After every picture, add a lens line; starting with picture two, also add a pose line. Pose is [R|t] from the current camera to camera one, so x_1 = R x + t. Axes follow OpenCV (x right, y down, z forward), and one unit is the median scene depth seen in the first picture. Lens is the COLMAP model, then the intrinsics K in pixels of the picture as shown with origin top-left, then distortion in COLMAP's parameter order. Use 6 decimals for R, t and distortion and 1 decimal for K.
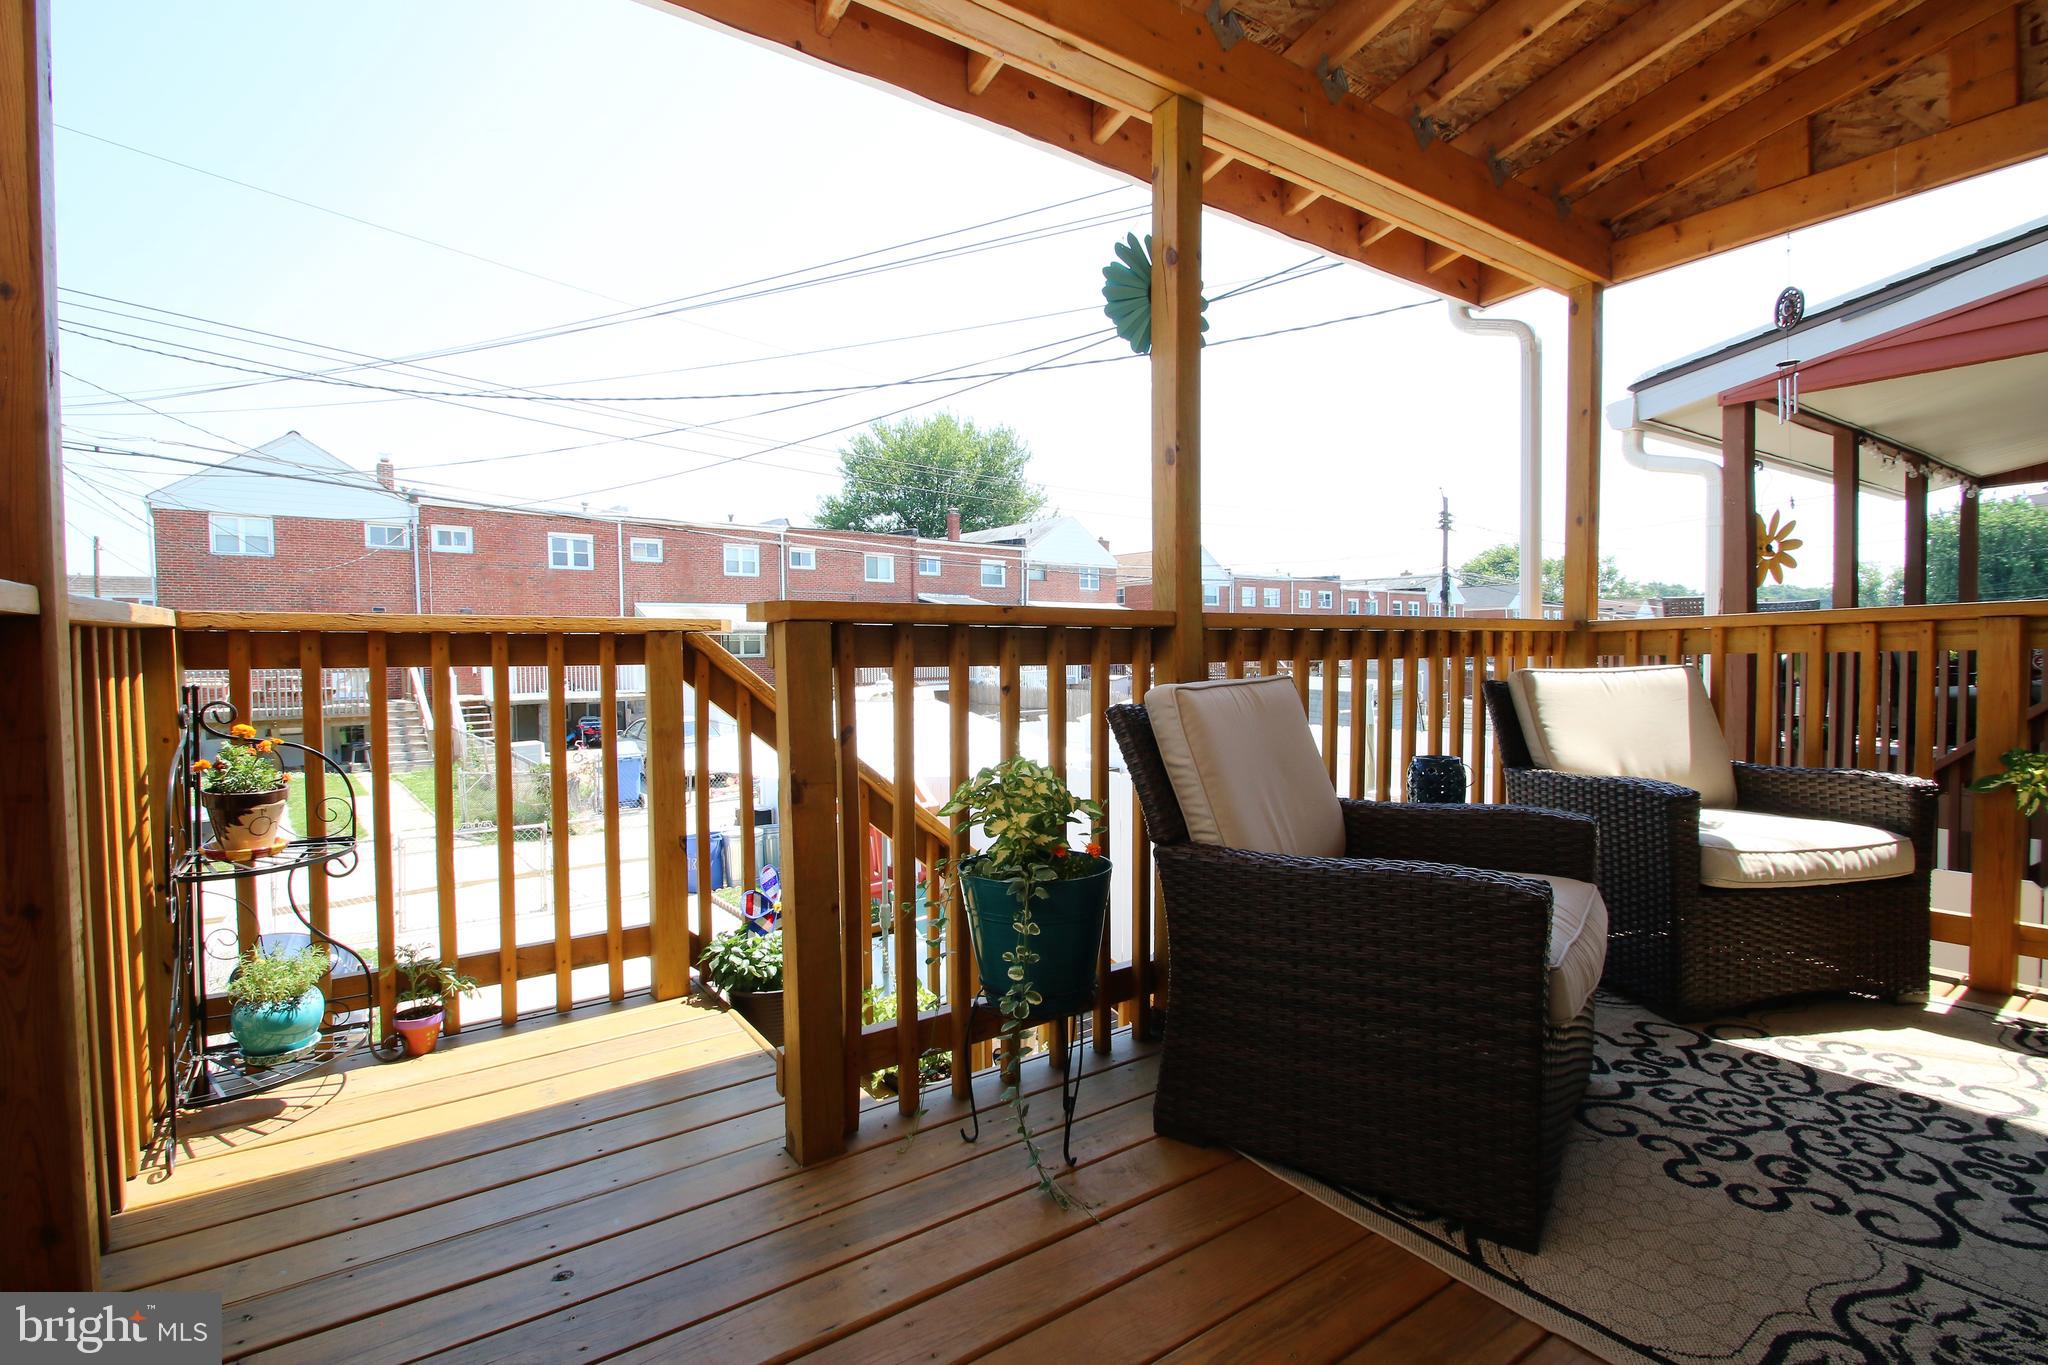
lens RADIAL K [[948.8, 0, 1011.5], [0, 948.8, 677.0], [0, 0, 1]] dist [0.007327, -0.012720]
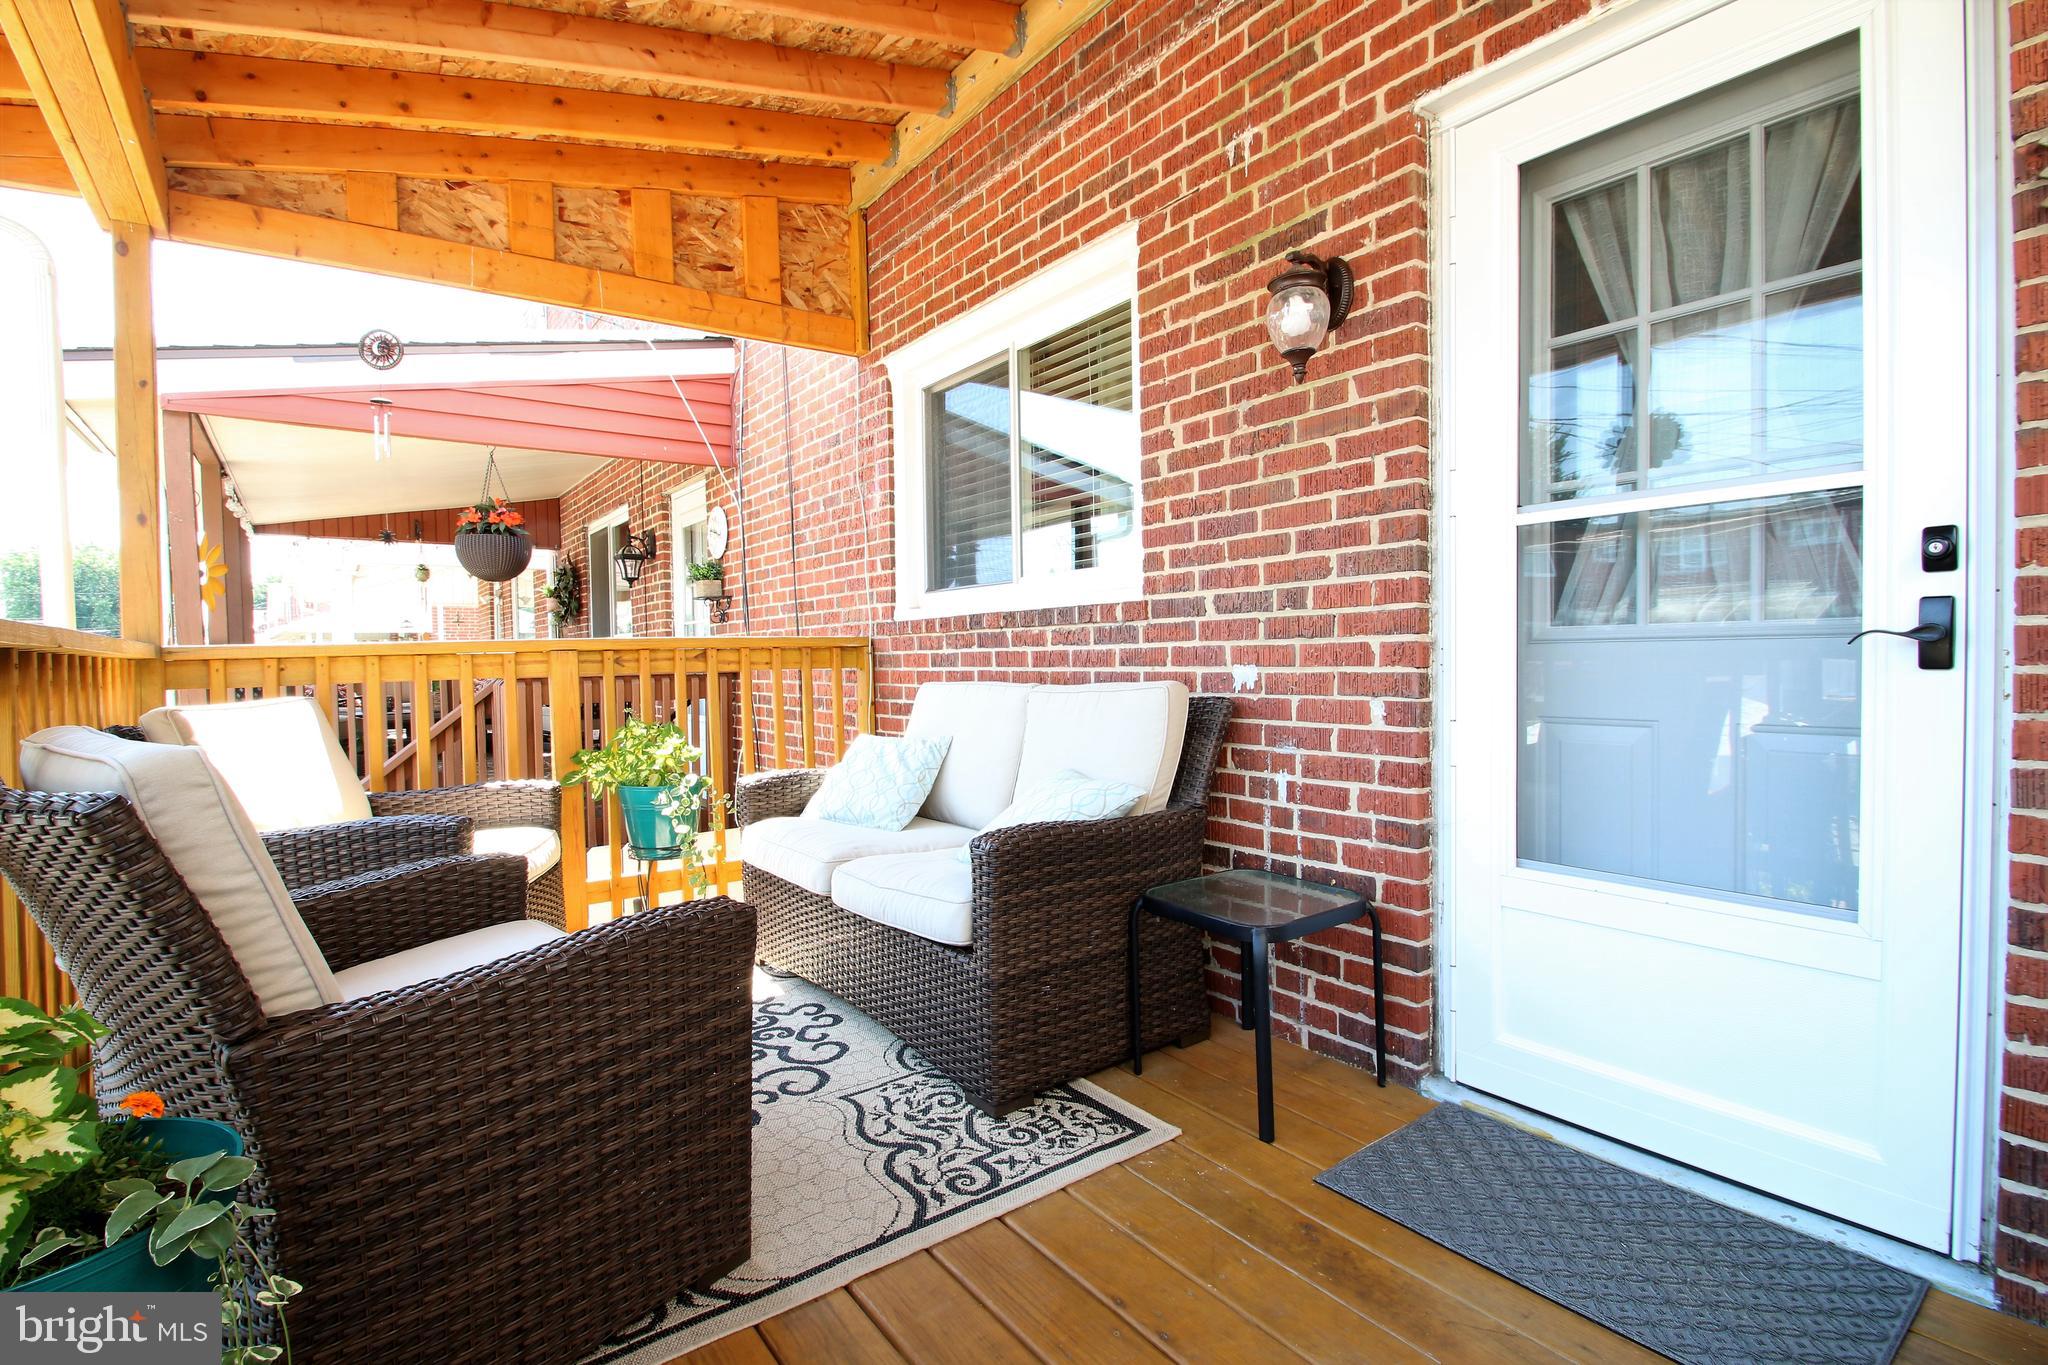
lens RADIAL K [[948.8, 0, 1007.7], [0, 948.8, 687.5], [0, 0, 1]] dist [0.007327, -0.012720]
pose [[-0.030970, -0.016787, 0.999379, -0.266076], [0.044381, 0.998850, 0.018153, -0.009723], [-0.998535, 0.044916, -0.030189, 0.401917]]
